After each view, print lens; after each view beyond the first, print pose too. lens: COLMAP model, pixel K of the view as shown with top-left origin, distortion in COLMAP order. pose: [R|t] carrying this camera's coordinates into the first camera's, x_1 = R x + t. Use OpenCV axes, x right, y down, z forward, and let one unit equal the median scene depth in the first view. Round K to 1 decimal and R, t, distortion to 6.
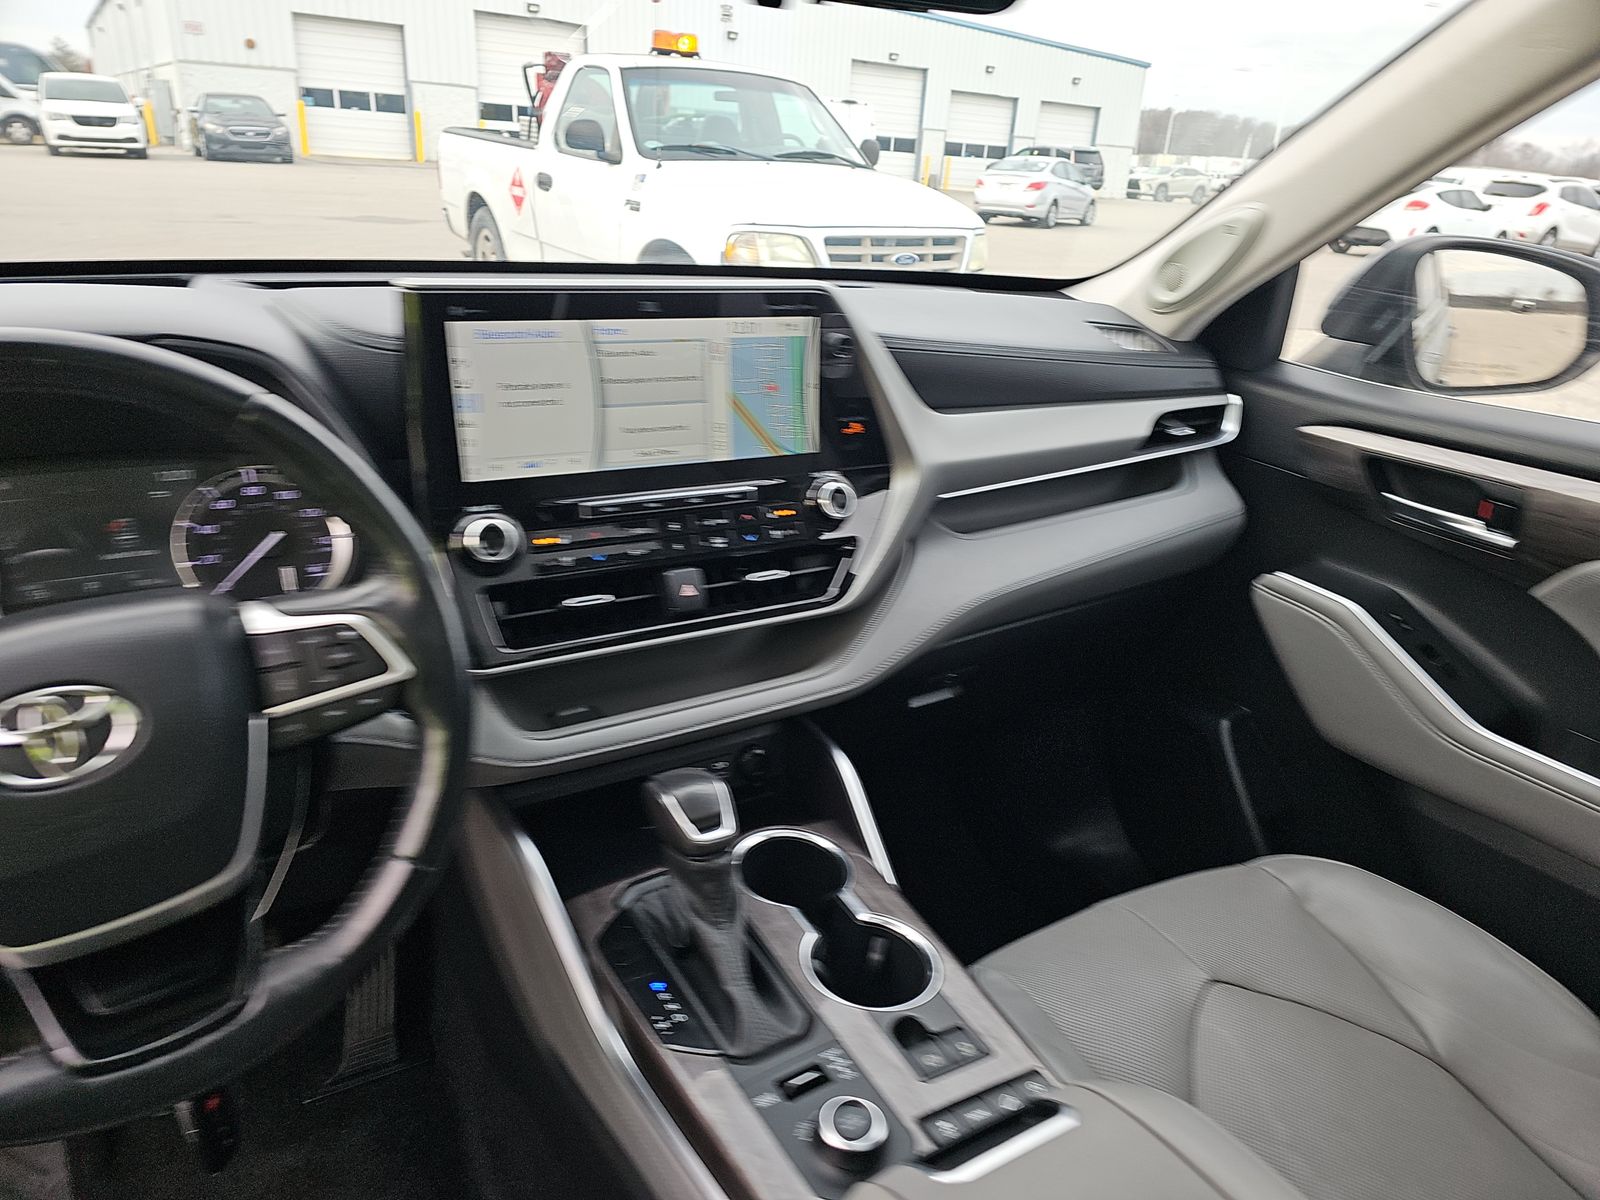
lens RADIAL K [[1093.8, 0, 741.3], [0, 1093.8, 601.1], [0, 0, 1]] dist [0.052199, -0.051466]
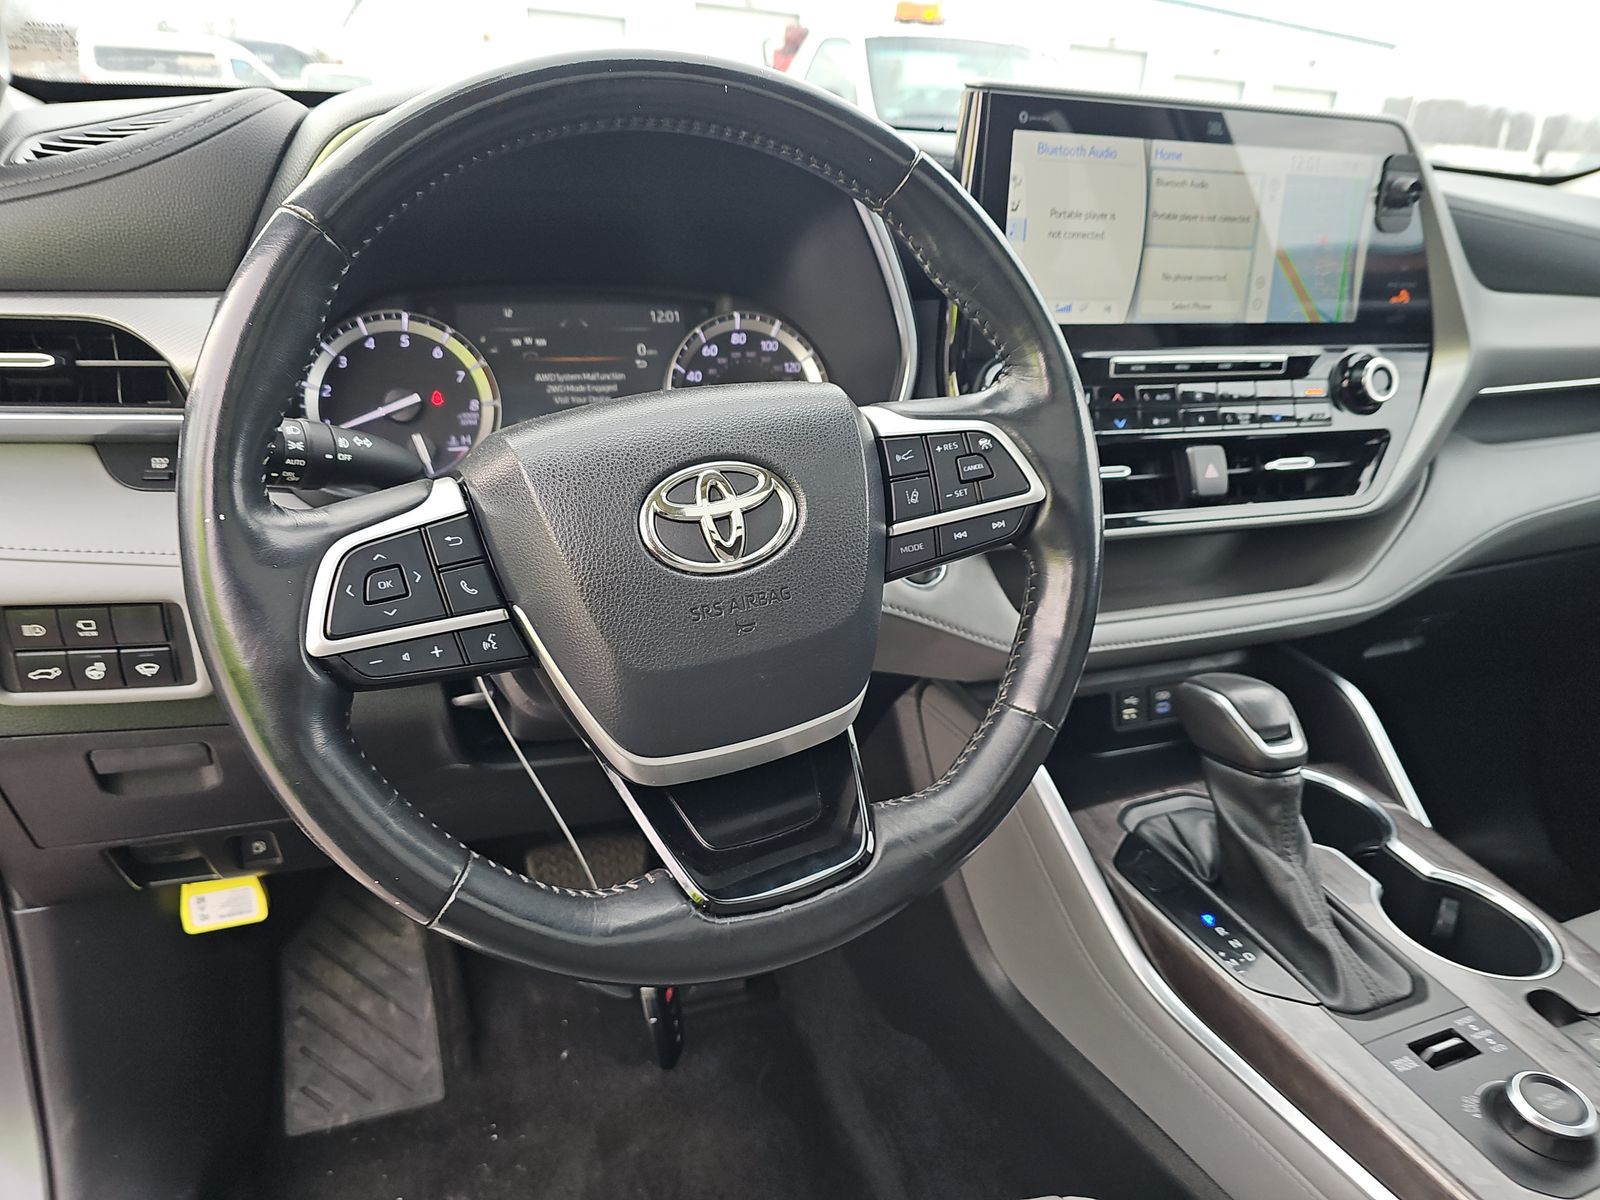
lens RADIAL K [[1093.8, 0, 741.3], [0, 1093.8, 601.1], [0, 0, 1]] dist [0.052199, -0.051466]
pose [[0.985734, 0.061211, -0.156786, -0.288954], [-0.060127, 0.998123, 0.011652, 0.109689], [0.157205, -0.002059, 0.987564, 0.099700]]
